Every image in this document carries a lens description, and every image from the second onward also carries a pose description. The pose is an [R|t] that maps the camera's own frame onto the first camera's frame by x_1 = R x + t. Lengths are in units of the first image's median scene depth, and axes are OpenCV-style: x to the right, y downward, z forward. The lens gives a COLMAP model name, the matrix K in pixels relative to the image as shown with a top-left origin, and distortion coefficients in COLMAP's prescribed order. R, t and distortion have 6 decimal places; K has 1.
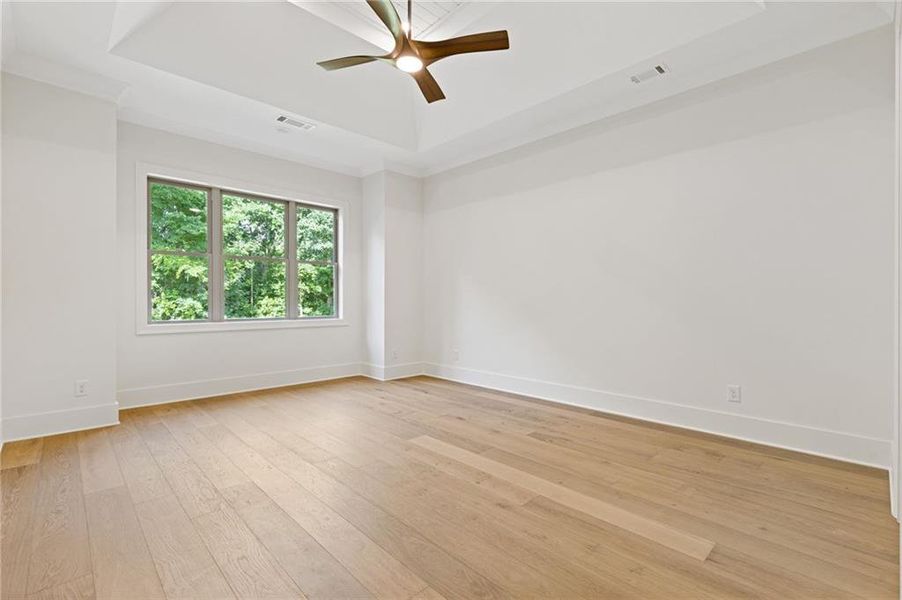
lens RADIAL K [[402.5, 0, 453.7], [0, 402.5, 302.4], [0, 0, 1]] dist [-0.000012, 0.000022]
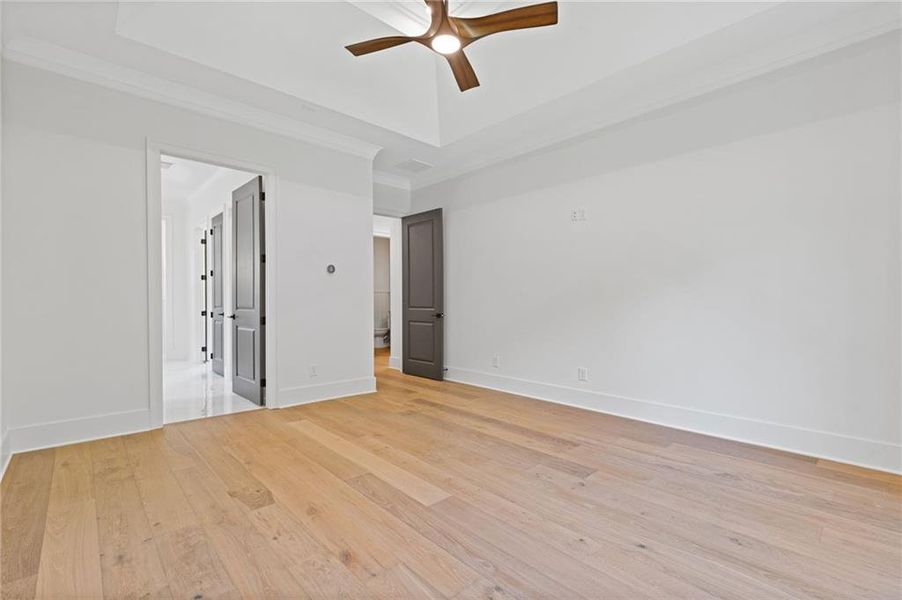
lens RADIAL K [[402.5, 0, 453.7], [0, 402.5, 302.4], [0, 0, 1]] dist [-0.000012, 0.000022]
pose [[-0.999868, -0.002735, 0.015993, -0.142004], [-0.002816, 0.999983, -0.005027, -0.000462], [-0.015979, -0.005072, -0.999859, 1.898141]]
